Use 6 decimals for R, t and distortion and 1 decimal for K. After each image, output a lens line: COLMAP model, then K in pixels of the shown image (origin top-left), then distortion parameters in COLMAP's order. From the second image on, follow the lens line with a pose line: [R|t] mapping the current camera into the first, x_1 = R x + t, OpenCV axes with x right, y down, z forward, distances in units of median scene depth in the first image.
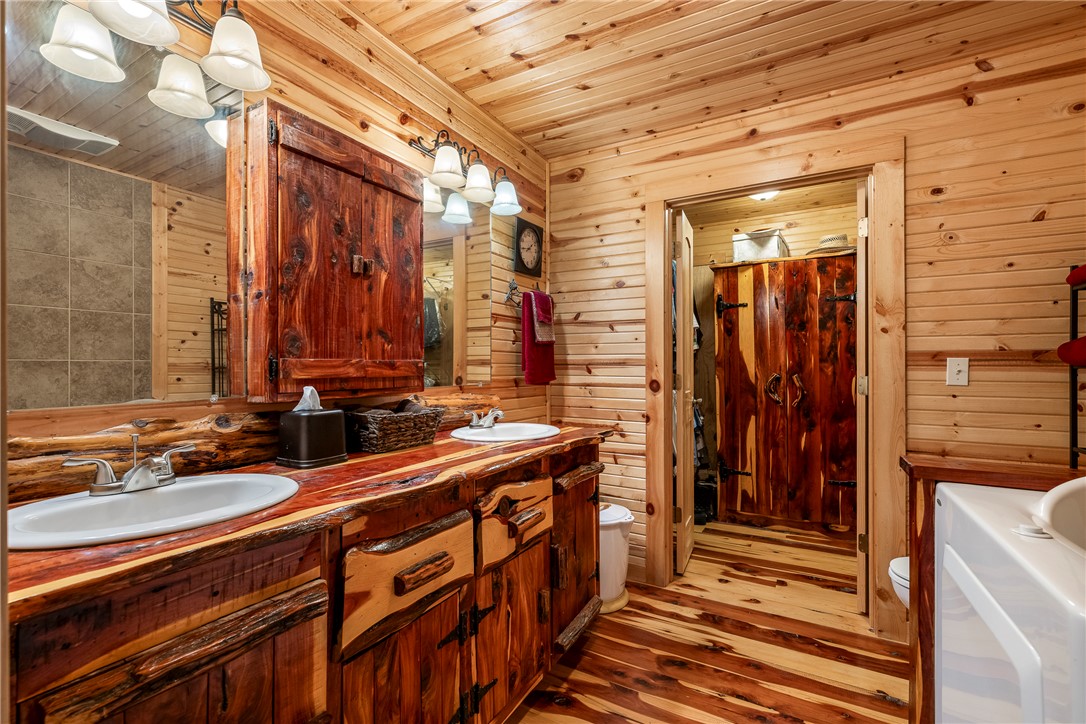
lens RADIAL K [[488.1, 0, 538.0], [0, 488.1, 369.0], [0, 0, 1]] dist [-0.002198, 0.000125]
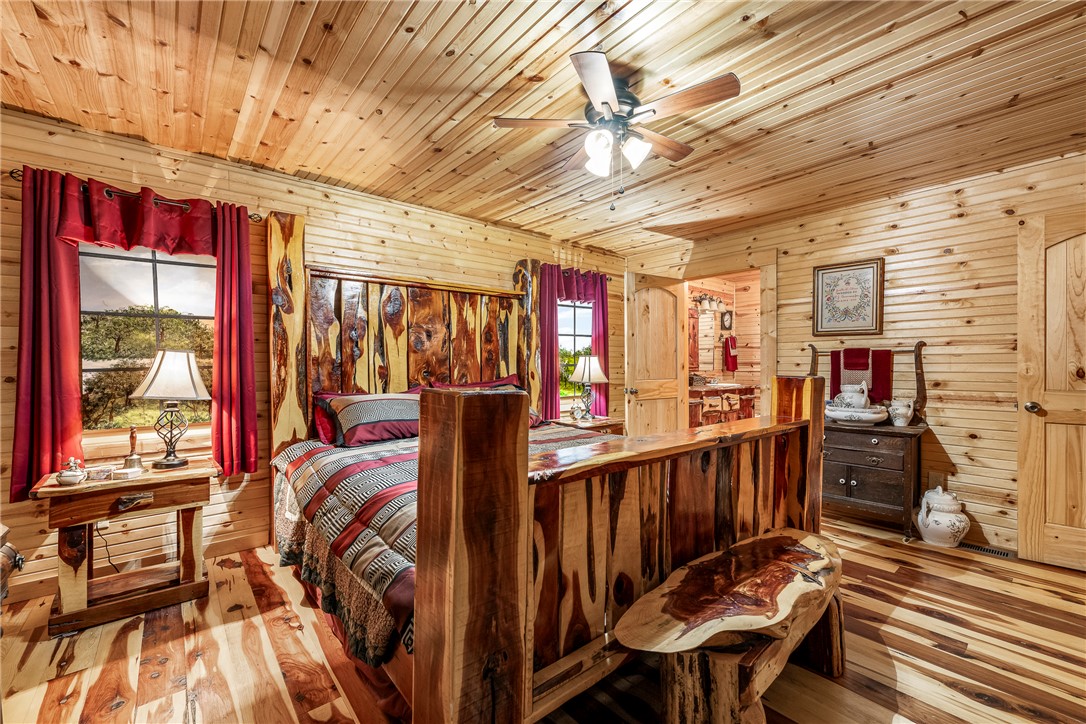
lens RADIAL K [[444.3, 0, 539.7], [0, 444.3, 364.2], [0, 0, 1]] dist [0.018552, 0.000096]
pose [[0.938525, 0.003479, -0.345193, -0.110673], [-0.002725, 0.999993, 0.002669, -0.006642], [0.345200, -0.001564, 0.938528, -1.326325]]
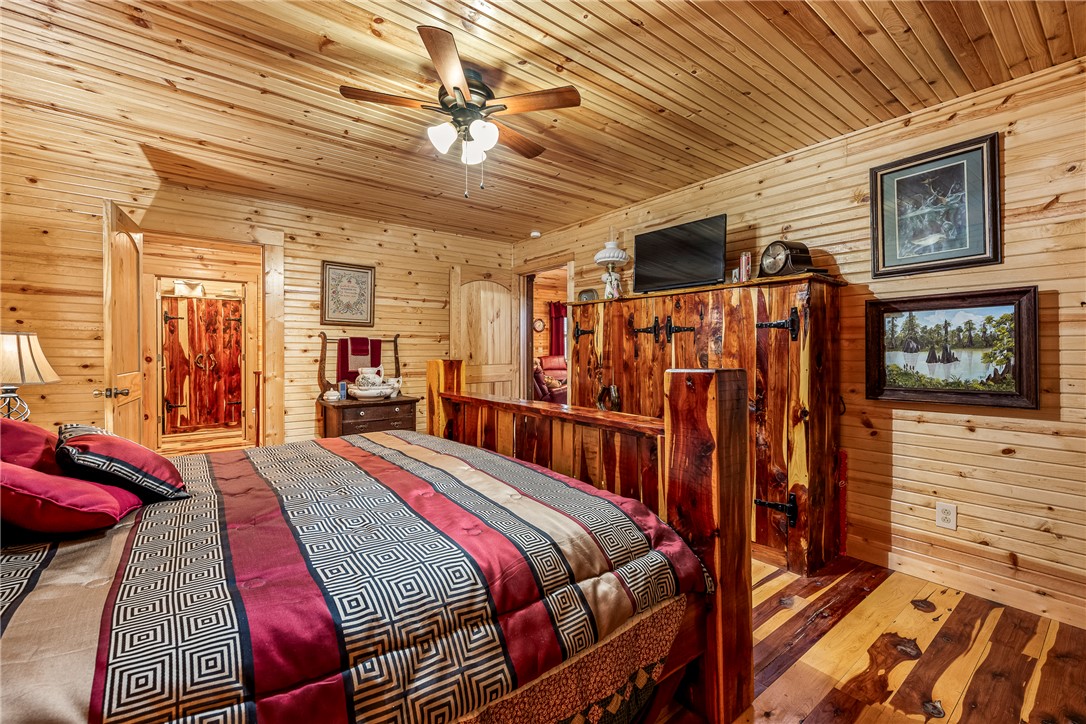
lens RADIAL K [[457.6, 0, 540.6], [0, 457.6, 355.2], [0, 0, 1]] dist [-0.003584, 0.001125]
pose [[0.387920, -0.004199, 0.921683, -0.736499], [-0.003963, 0.999973, 0.006224, -0.002611], [-0.921684, -0.006067, 0.387893, -1.070935]]
